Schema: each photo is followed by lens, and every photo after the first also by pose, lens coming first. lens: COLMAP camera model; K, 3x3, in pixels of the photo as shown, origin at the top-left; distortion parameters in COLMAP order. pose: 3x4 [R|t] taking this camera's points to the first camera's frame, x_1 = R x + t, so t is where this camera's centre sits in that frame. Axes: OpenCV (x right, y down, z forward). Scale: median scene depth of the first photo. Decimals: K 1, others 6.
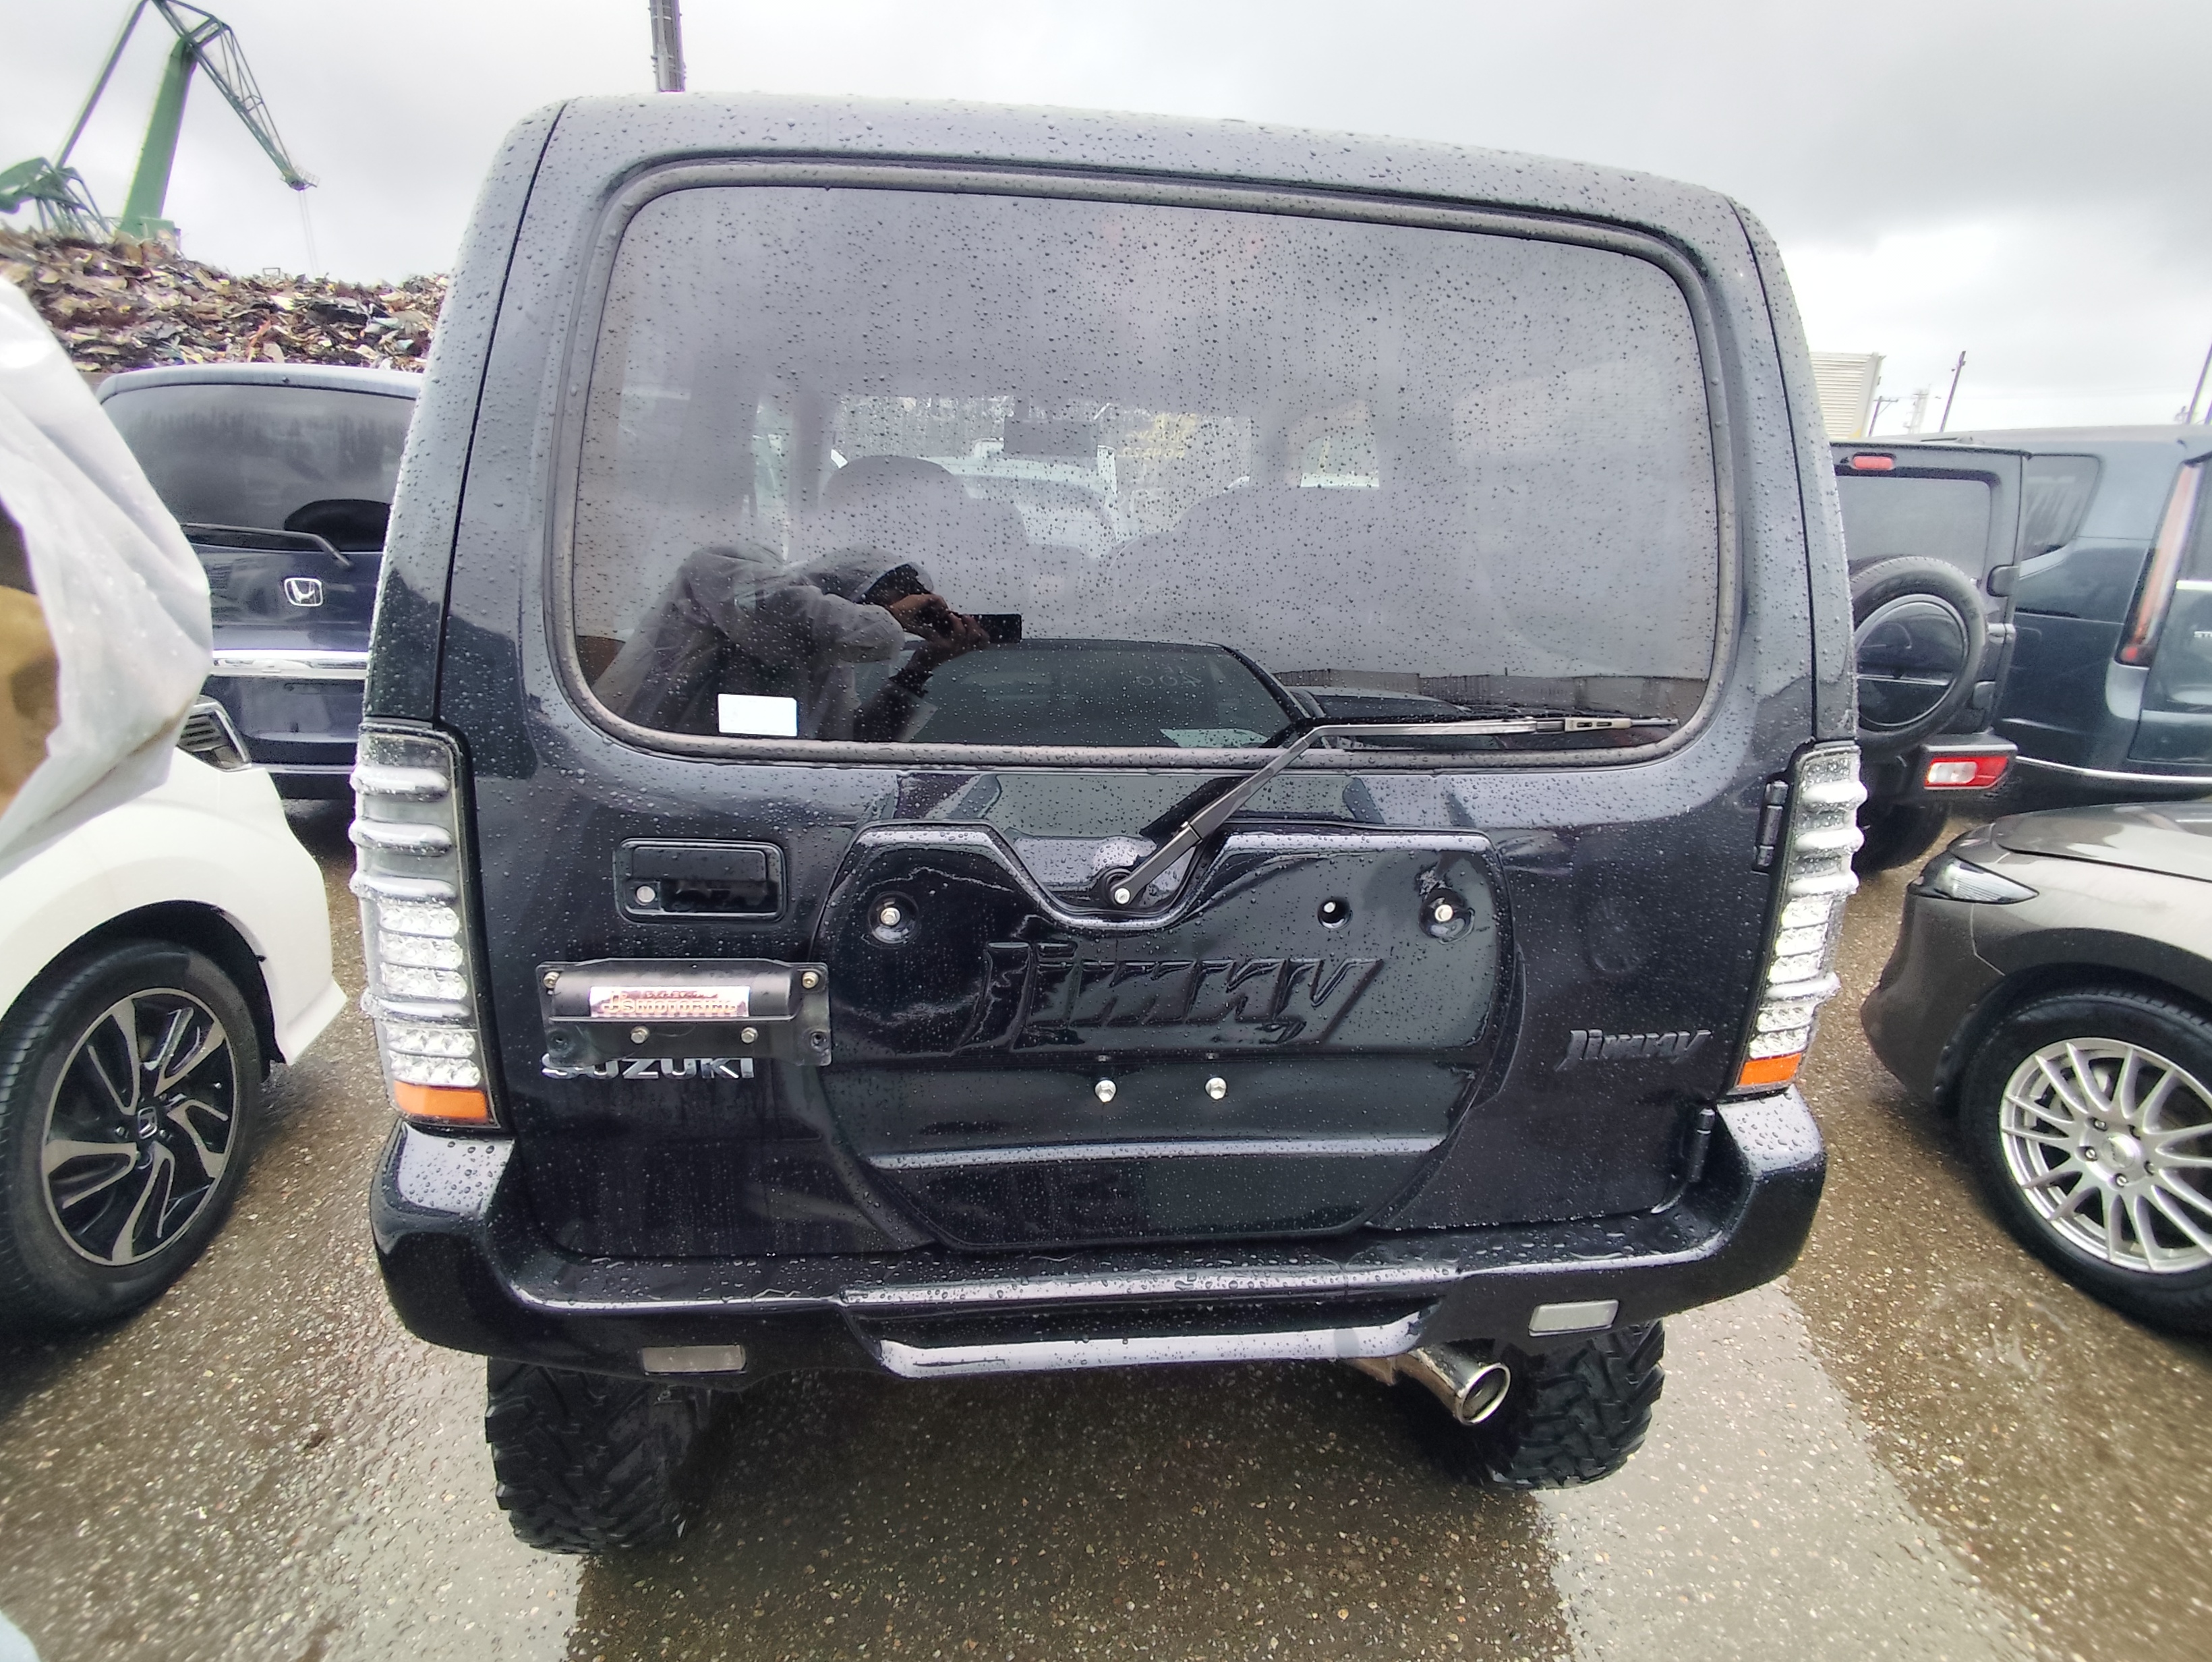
lens RADIAL K [[1024.2, 0, 1117.1], [0, 1024.2, 817.3], [0, 0, 1]] dist [0.027662, -0.007402]
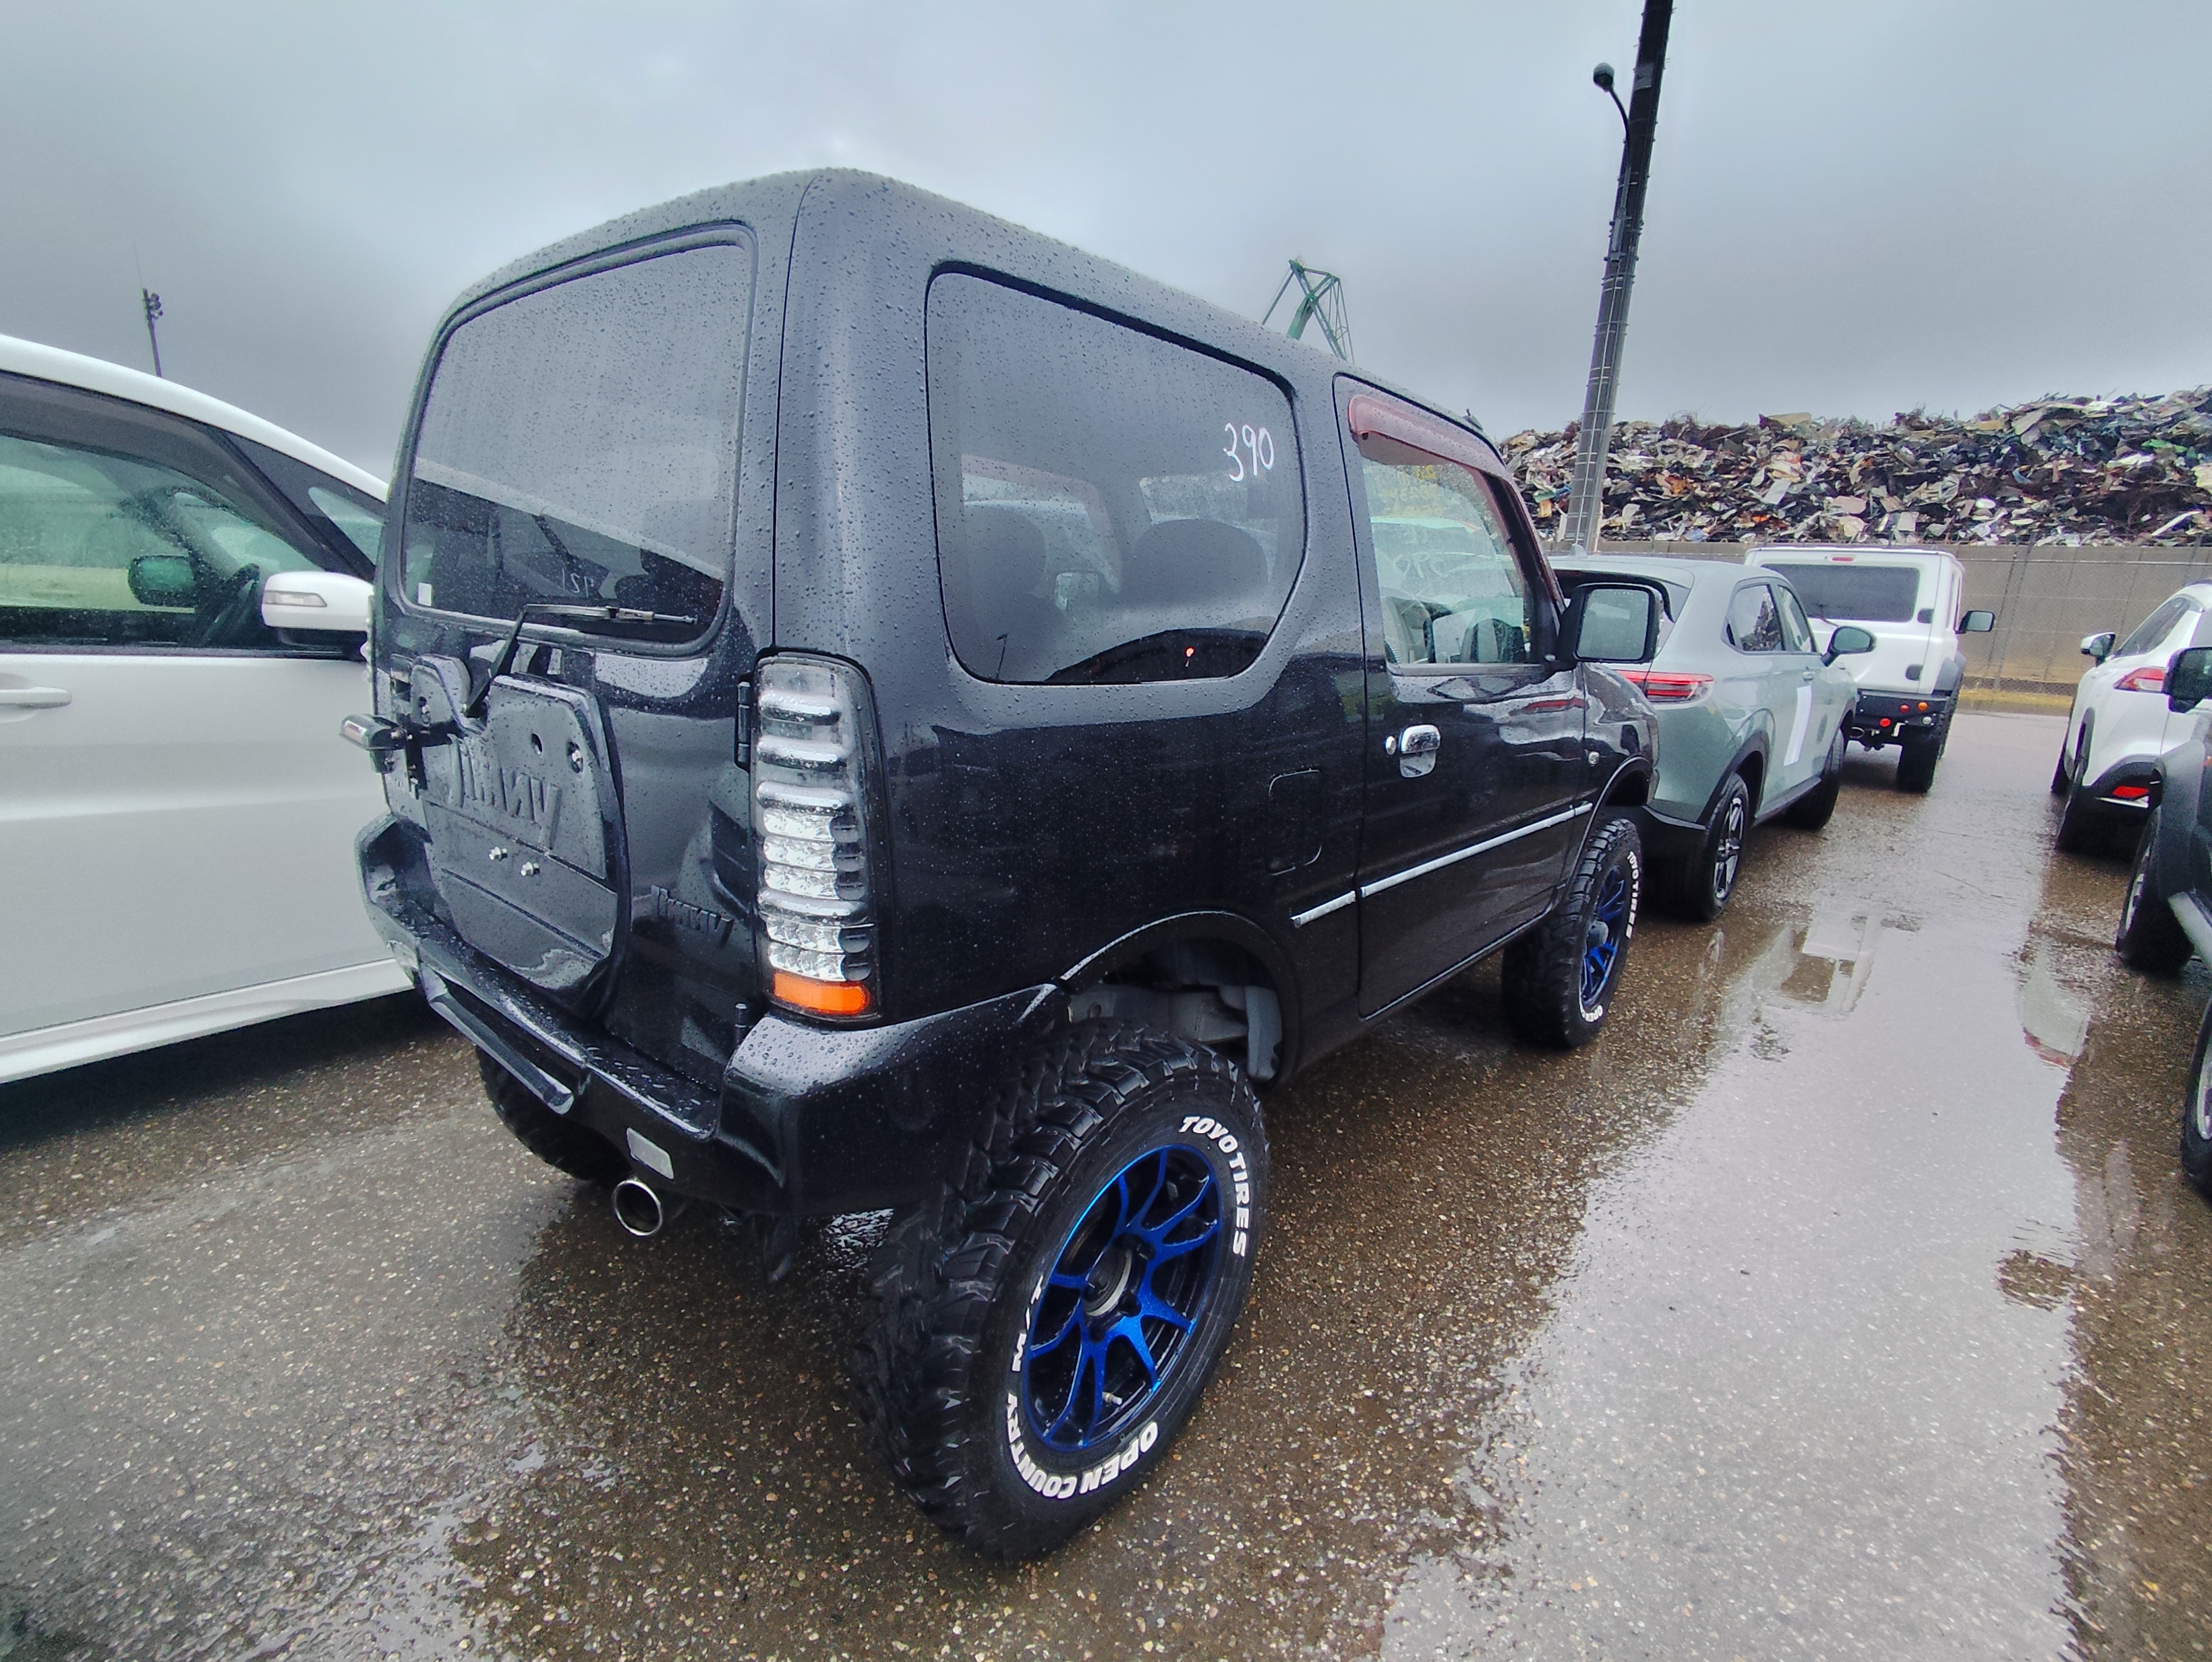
lens RADIAL K [[1024.2, 0, 1107.9], [0, 1024.2, 837.9], [0, 0, 1]] dist [0.027662, -0.007402]
pose [[0.695023, 0.178768, -0.696409, 1.749494], [-0.250653, 0.968076, -0.001649, 0.029456], [0.673882, 0.175703, 0.717644, 0.550793]]
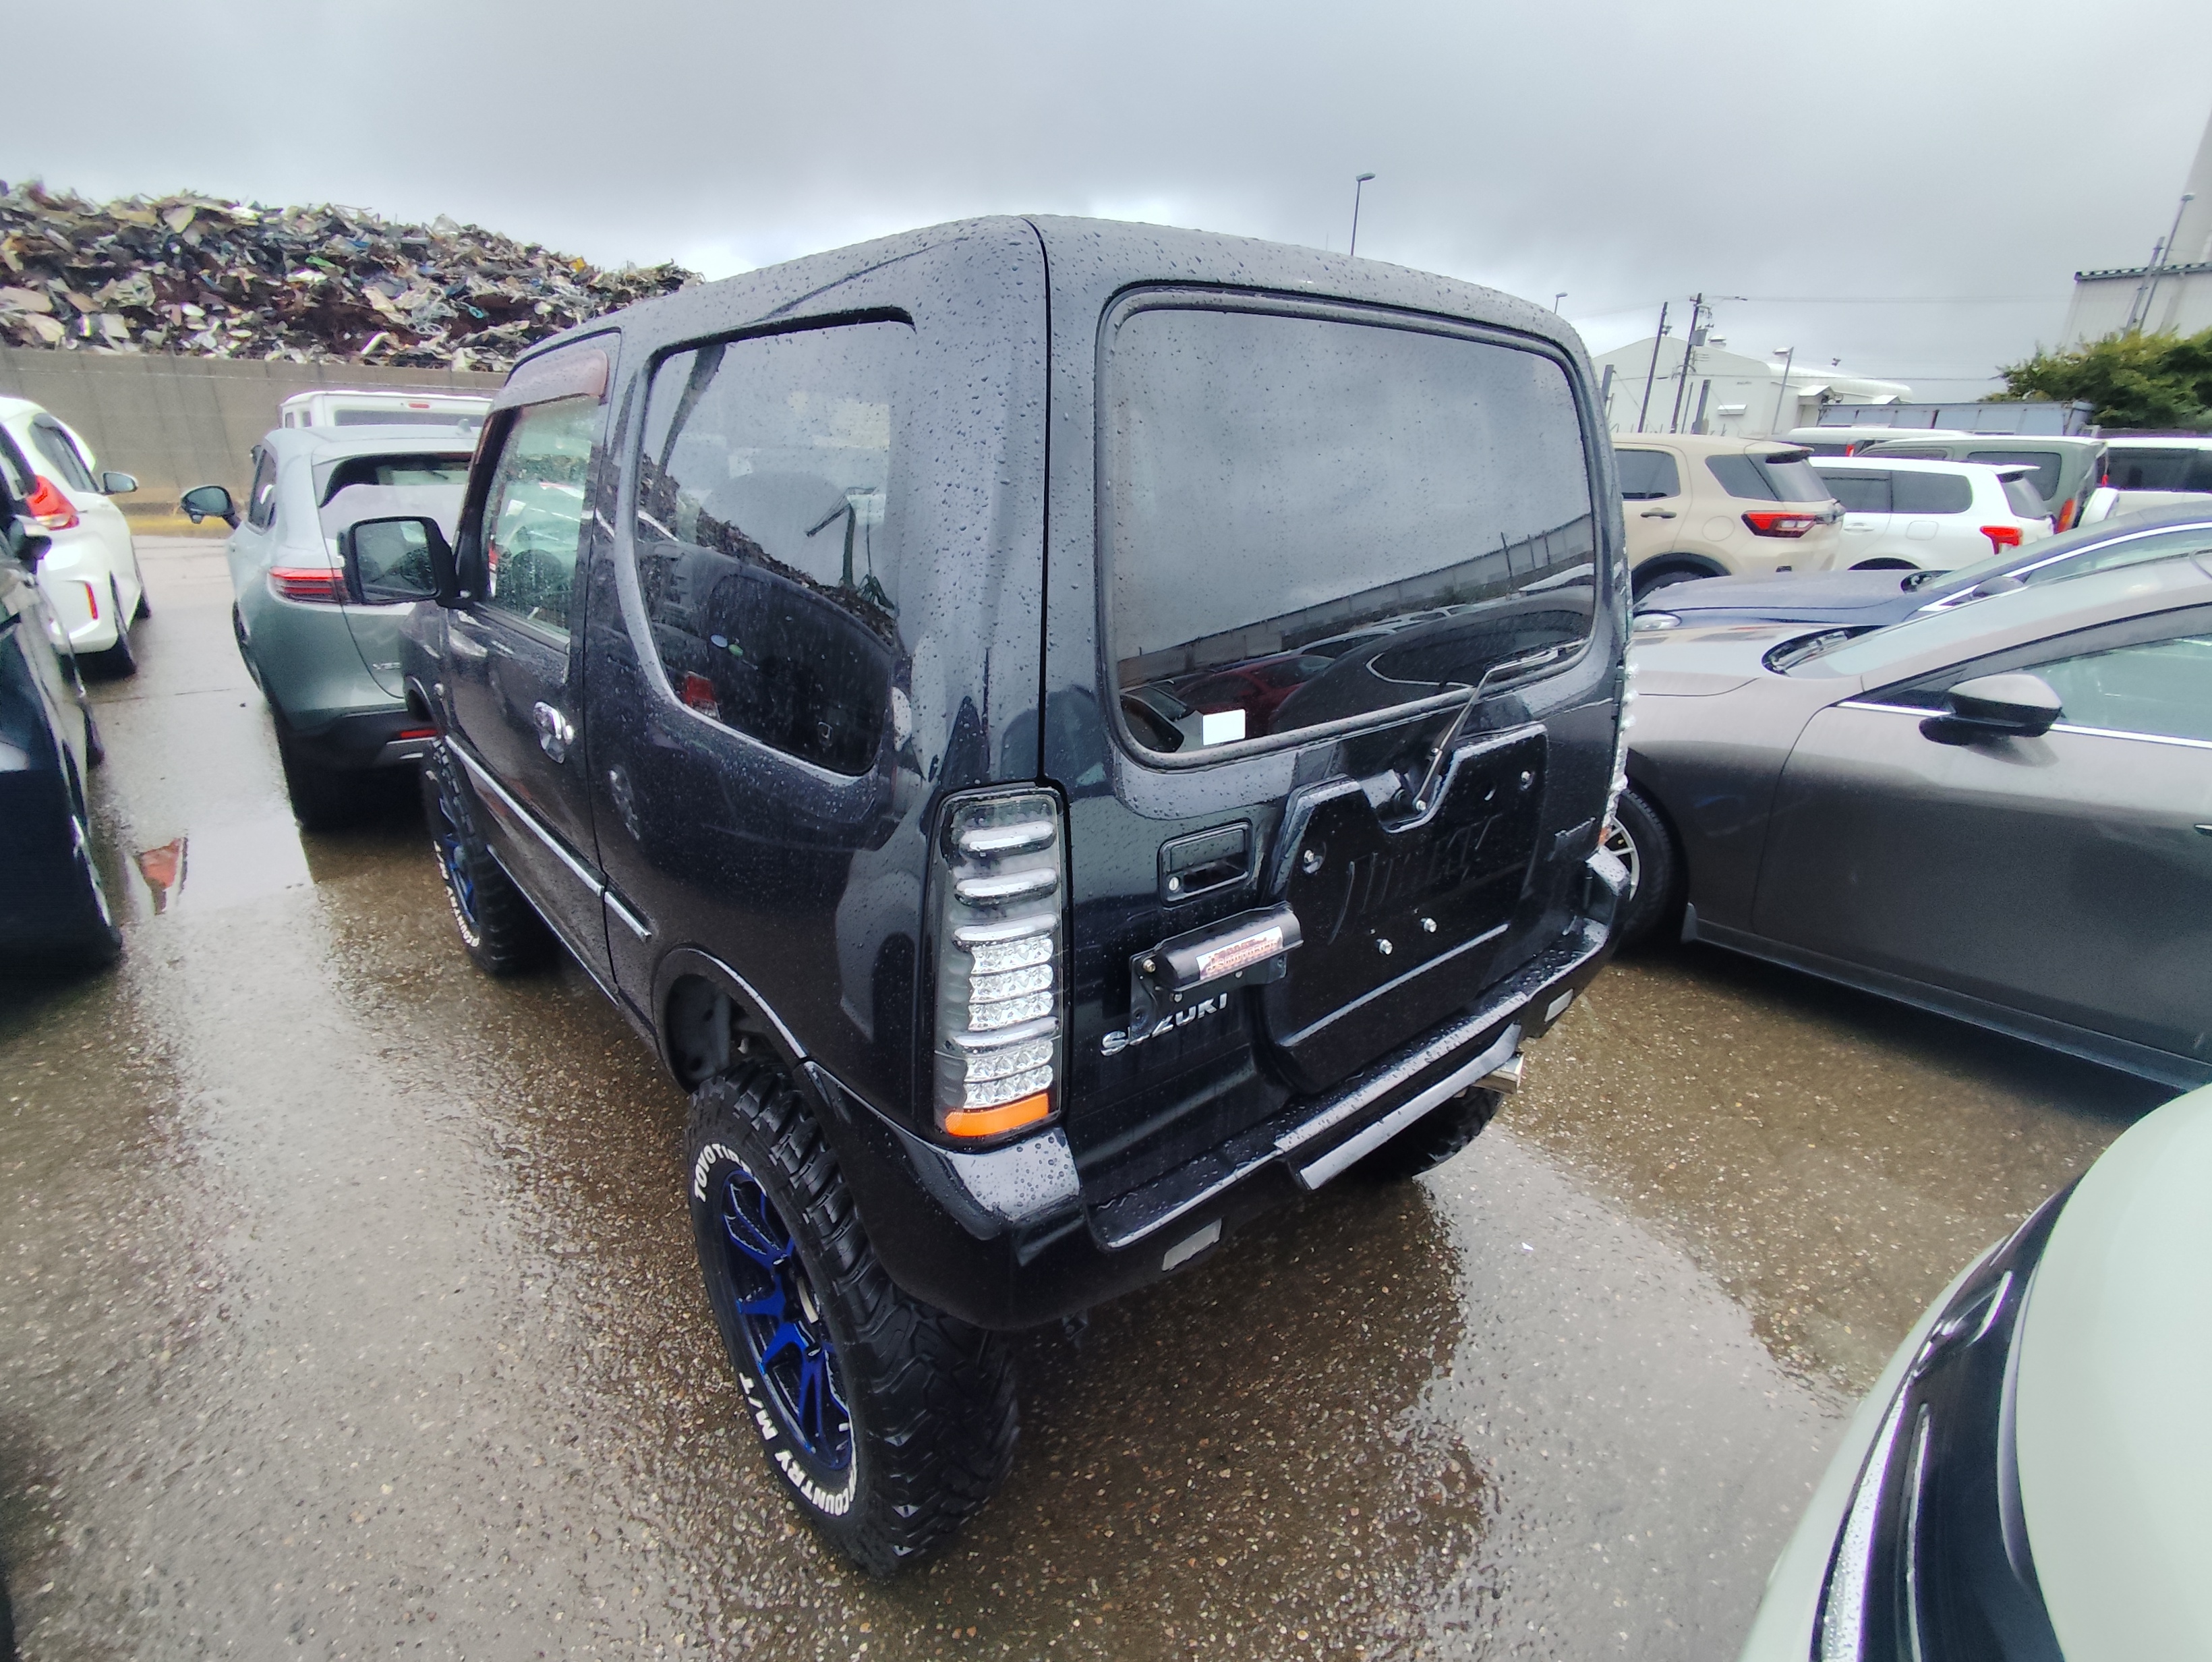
lens RADIAL K [[1024.2, 0, 1125.6], [0, 1024.2, 839.9], [0, 0, 1]] dist [0.027662, -0.007402]
pose [[0.816695, -0.234524, 0.527265, -1.094999], [0.200309, 0.972093, 0.122116, -0.133941], [-0.541190, 0.005884, 0.840880, -0.011051]]
